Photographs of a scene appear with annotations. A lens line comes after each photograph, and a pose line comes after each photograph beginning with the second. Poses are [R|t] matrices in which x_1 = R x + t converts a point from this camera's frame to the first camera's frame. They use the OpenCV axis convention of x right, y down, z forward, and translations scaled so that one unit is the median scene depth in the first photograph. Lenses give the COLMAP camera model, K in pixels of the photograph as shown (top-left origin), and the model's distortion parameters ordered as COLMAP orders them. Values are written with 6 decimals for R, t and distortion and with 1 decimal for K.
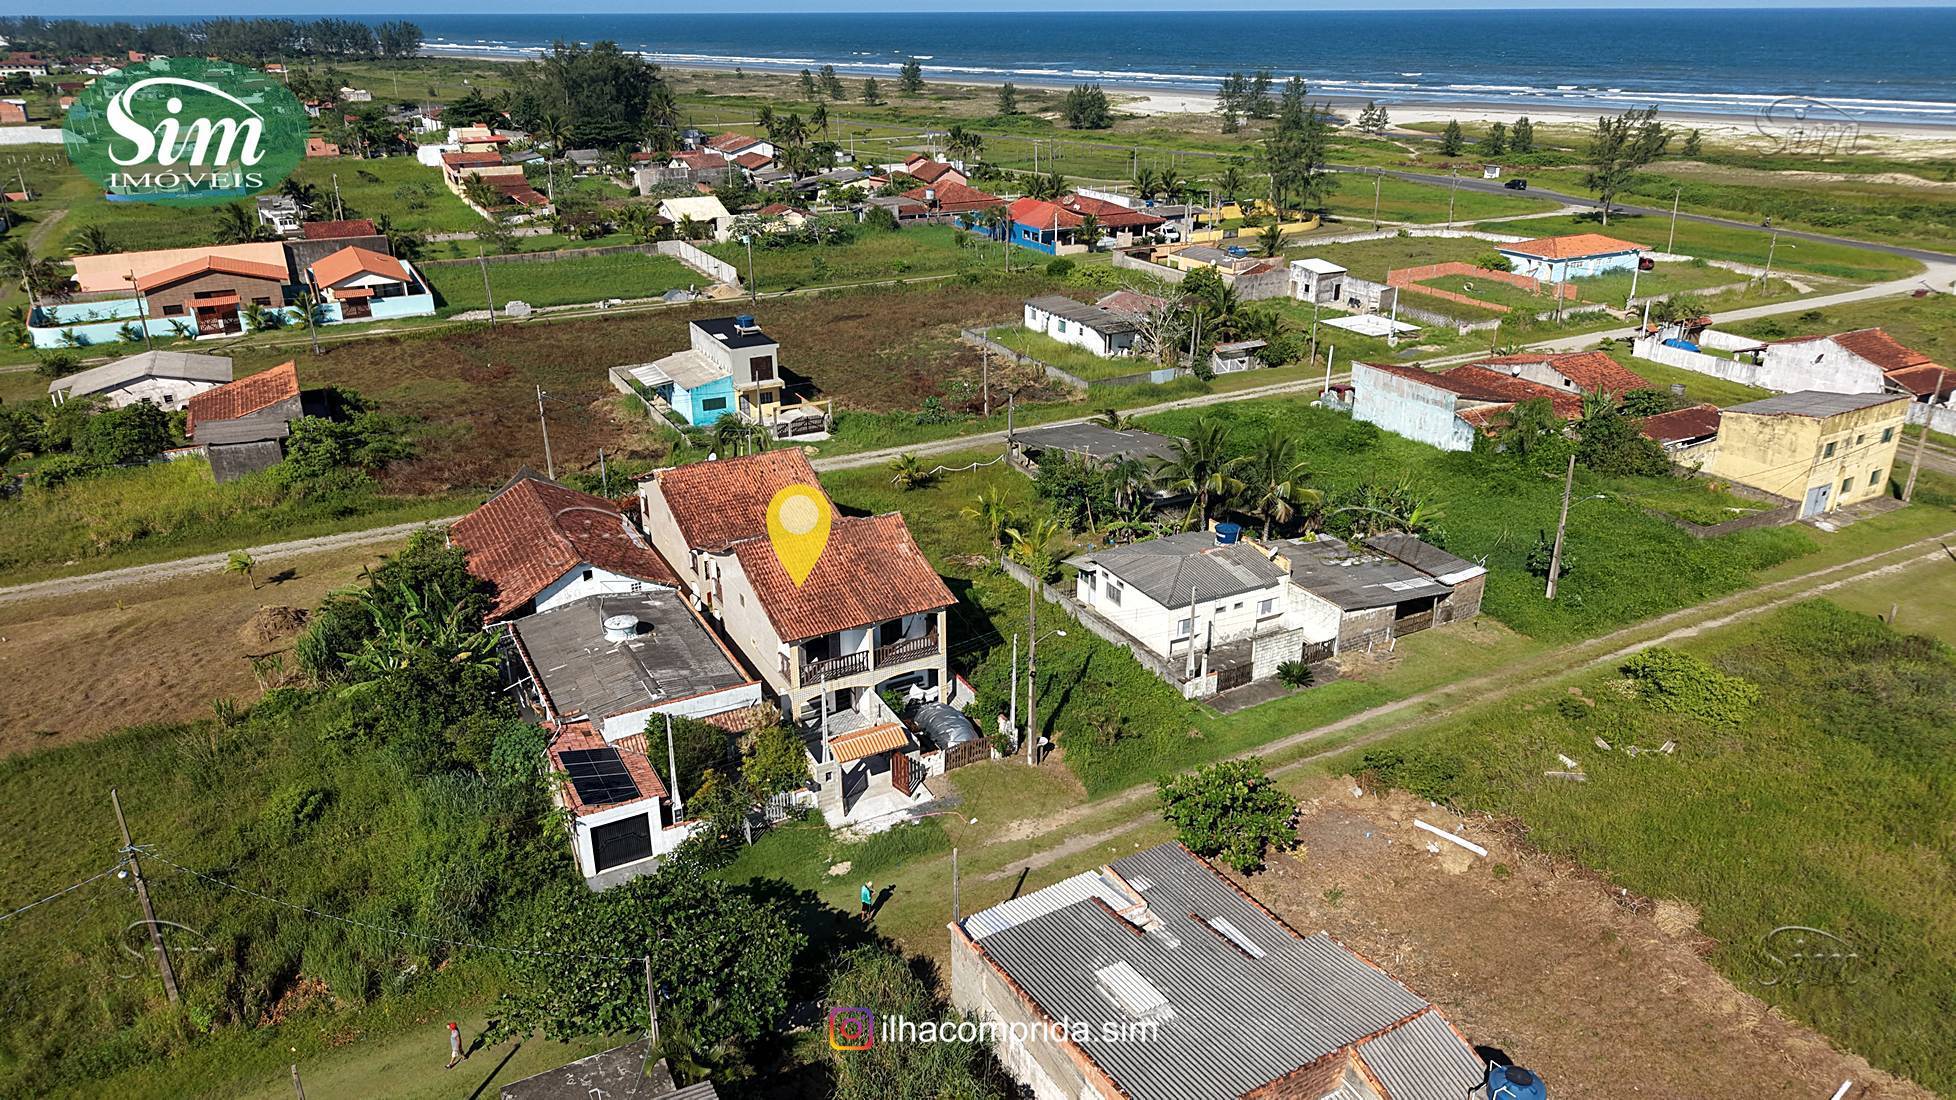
lens RADIAL K [[1307.1, 0, 982.1], [0, 1307.1, 544.7], [0, 0, 1]] dist [-0.013596, -0.001432]
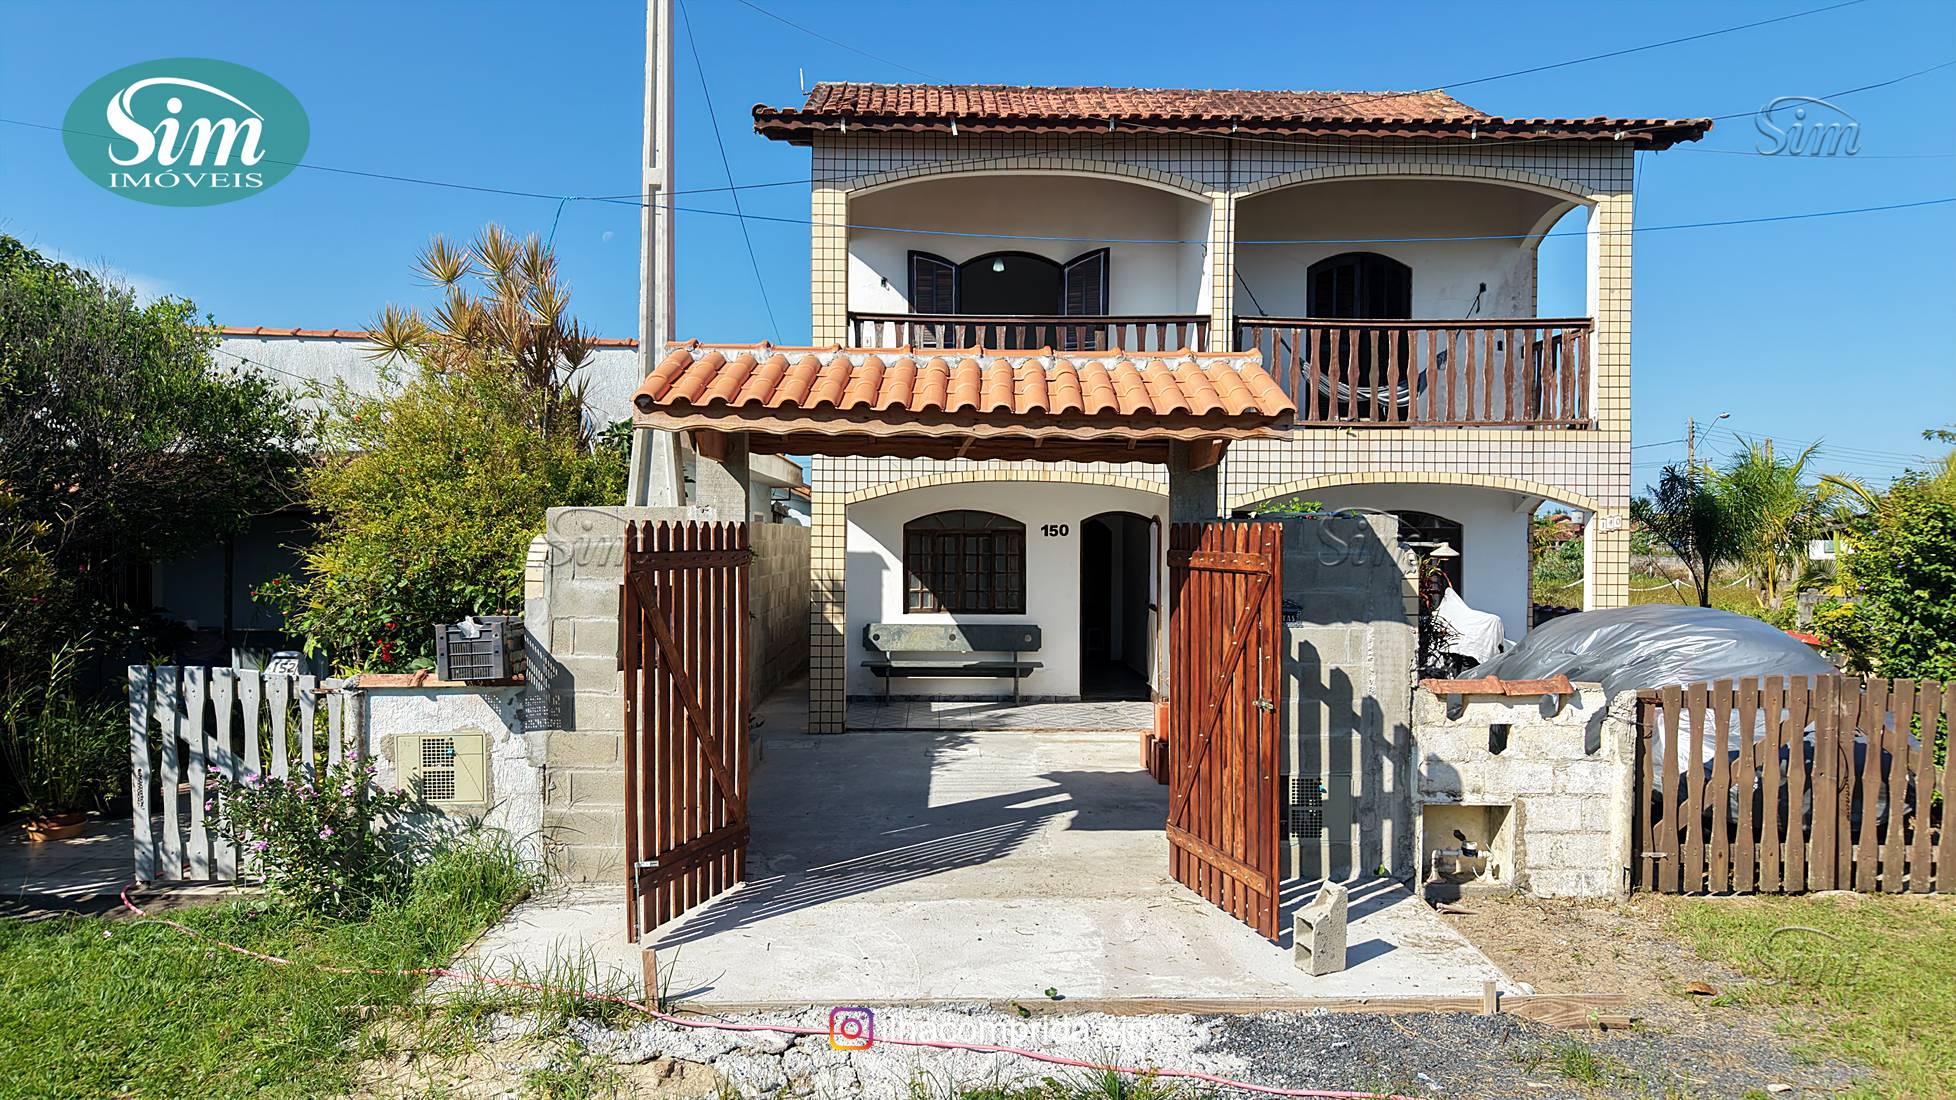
lens RADIAL K [[1307.1, 0, 930.1], [0, 1307.1, 554.8], [0, 0, 1]] dist [-0.013596, -0.001432]
pose [[0.880084, 0.018480, -0.474458, -0.027962], [-0.184758, 0.933820, -0.306340, 0.188595], [0.437398, 0.357265, 0.825254, 0.829585]]
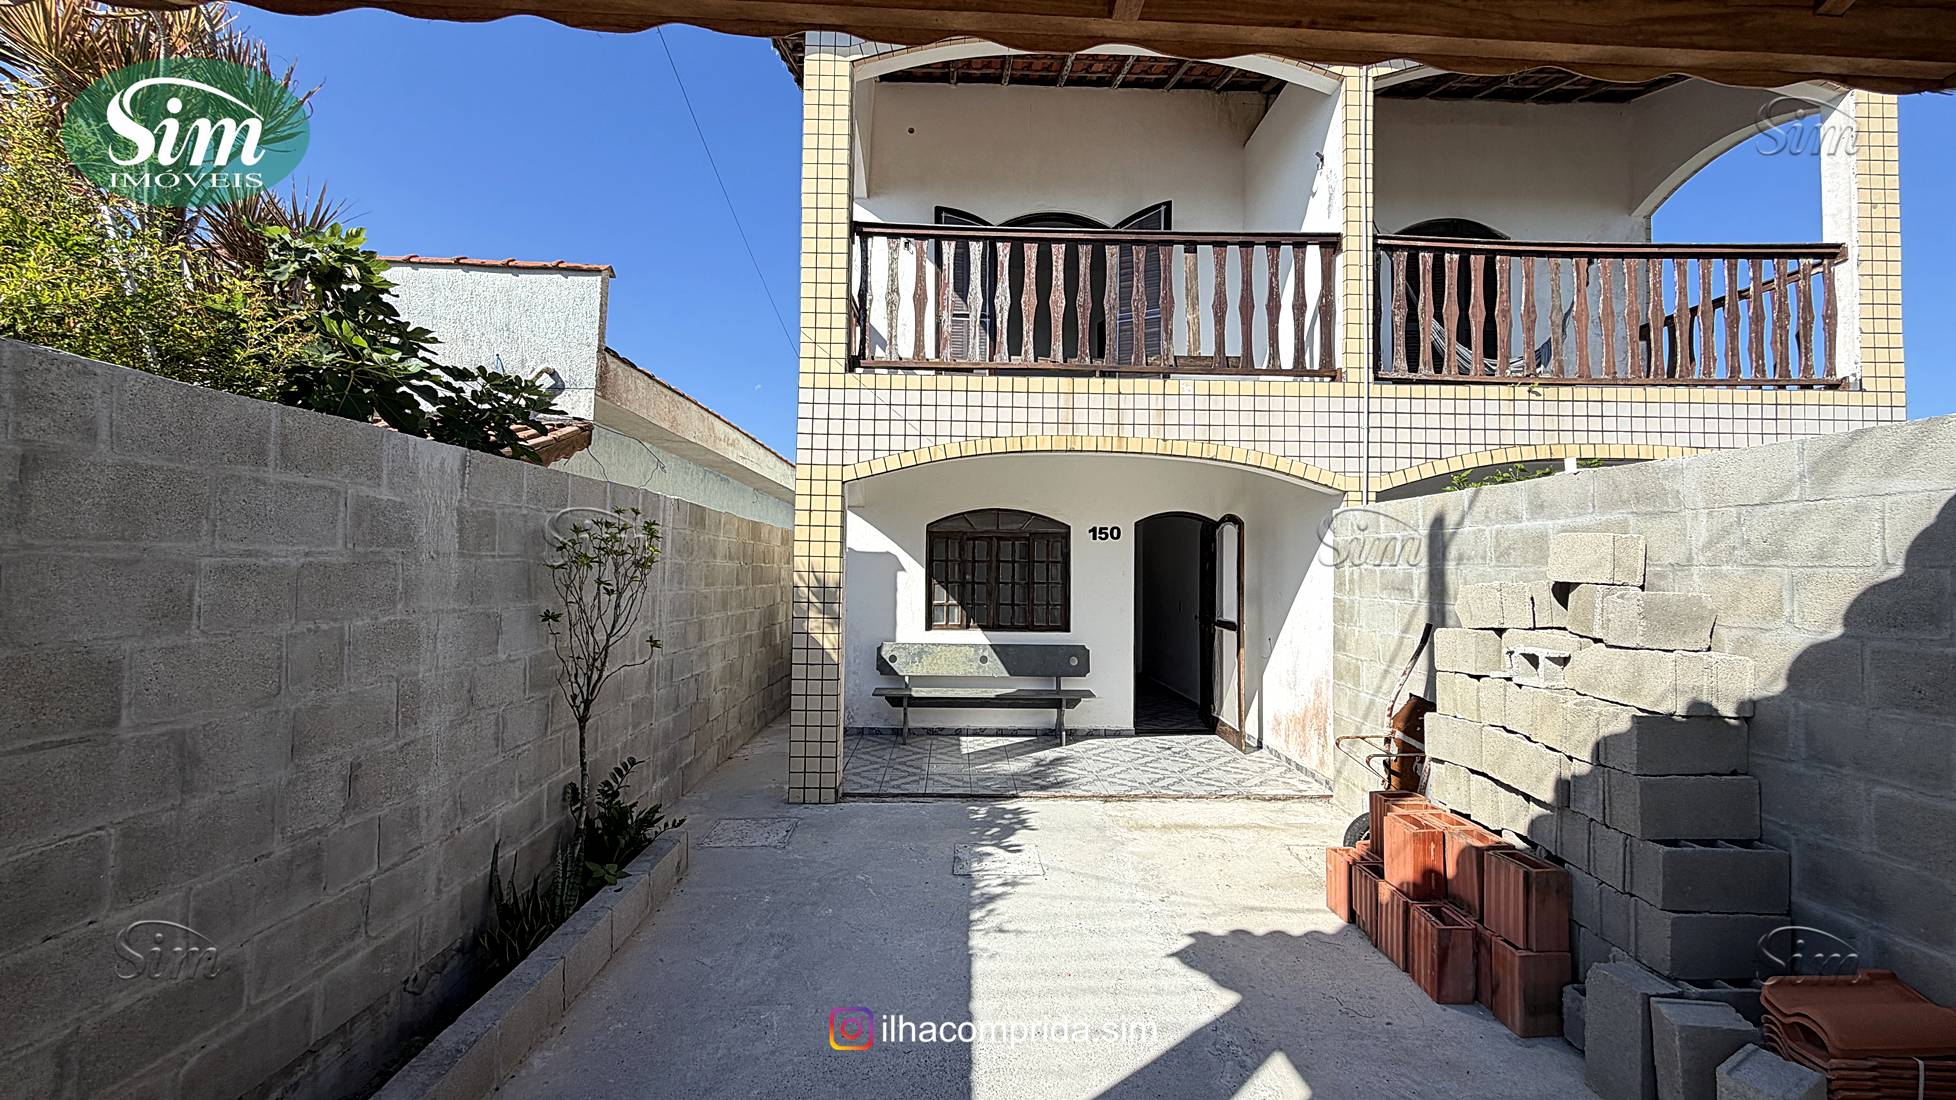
lens RADIAL K [[787.5, 0, 973.2], [0, 787.5, 554.6], [0, 0, 1]] dist [0.001950, -0.000635]
pose [[0.893800, 0.006373, -0.448420, -0.084636], [-0.180613, 0.920340, -0.346920, 0.156299], [0.410488, 0.391067, 0.823751, 0.927064]]
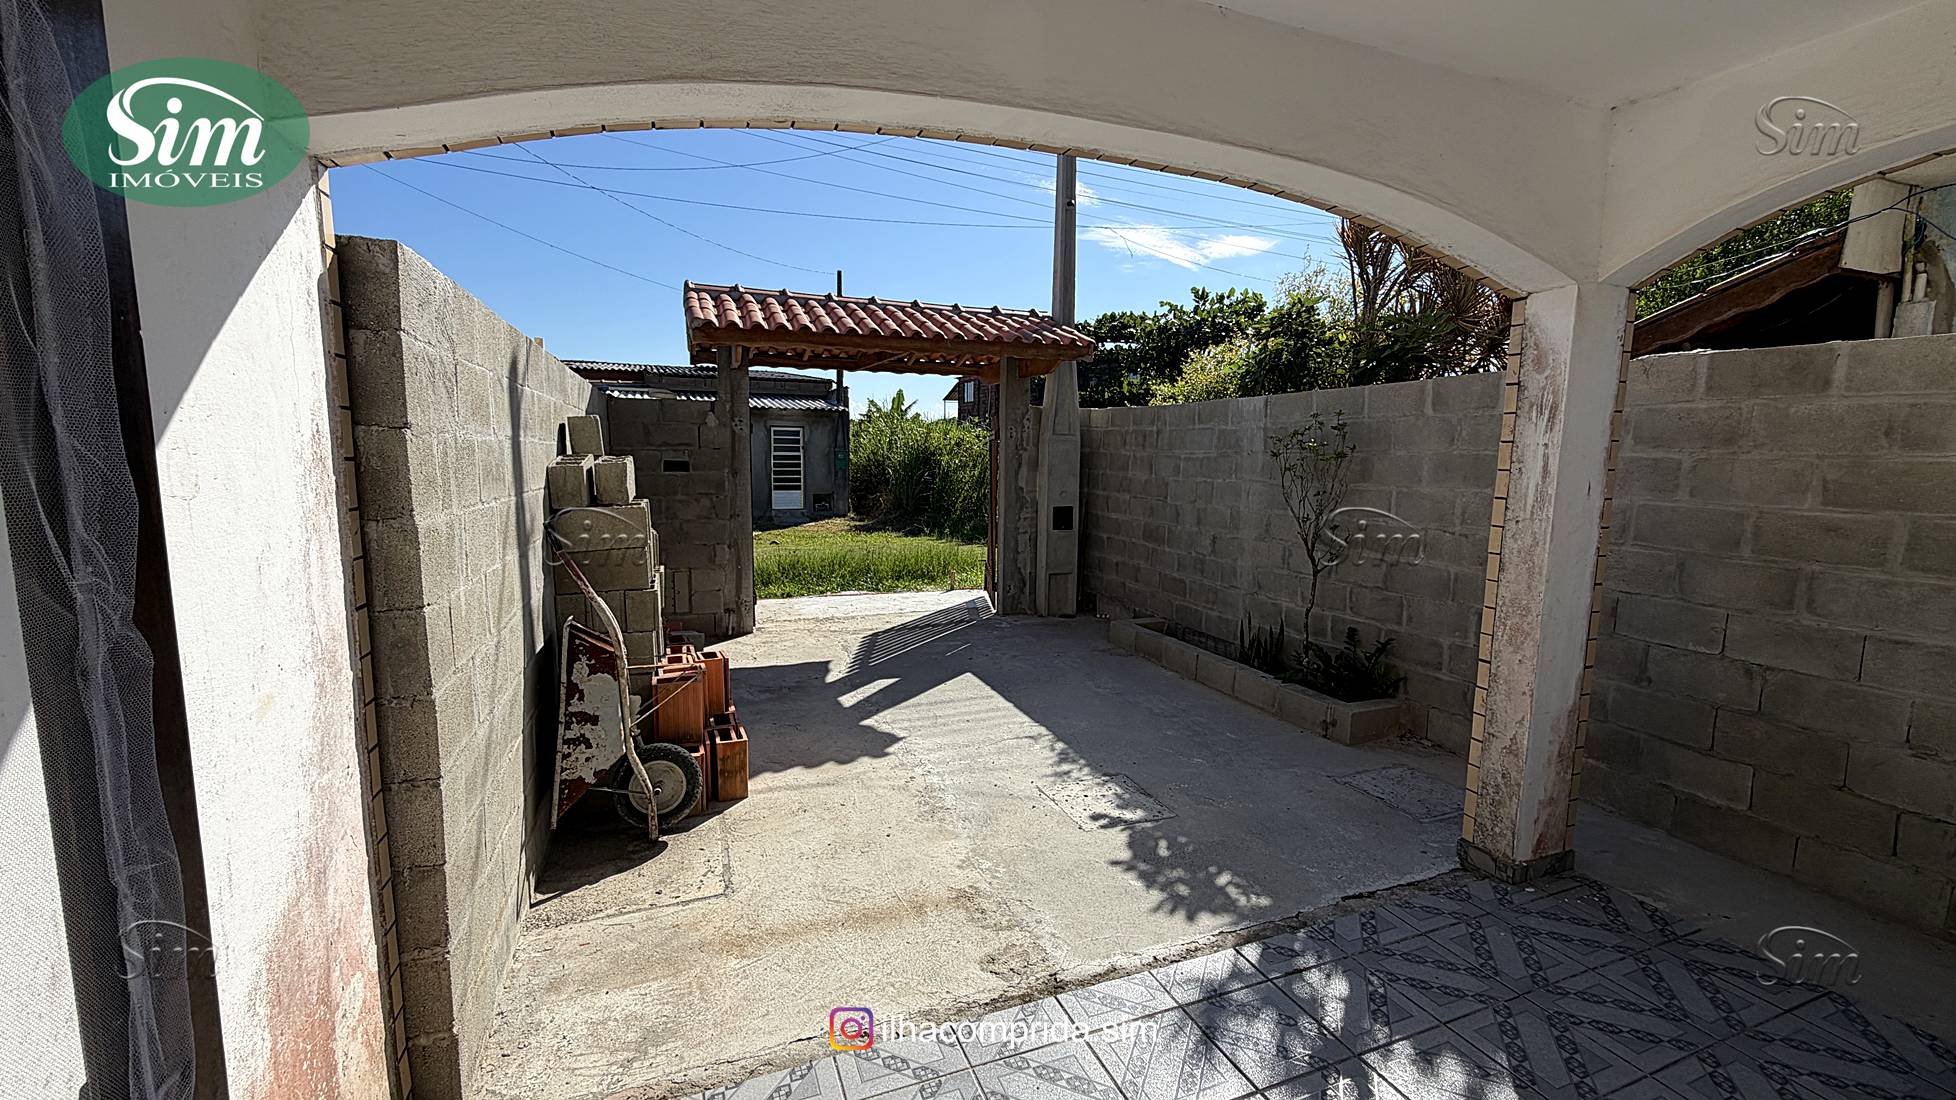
lens RADIAL K [[787.5, 0, 972.2], [0, 787.5, 553.2], [0, 0, 1]] dist [0.001950, -0.000635]
pose [[-0.992606, -0.021689, 0.119428, -0.110691], [0.039011, 0.874700, 0.483091, 0.111301], [-0.114941, 0.484178, -0.867387, 1.039521]]
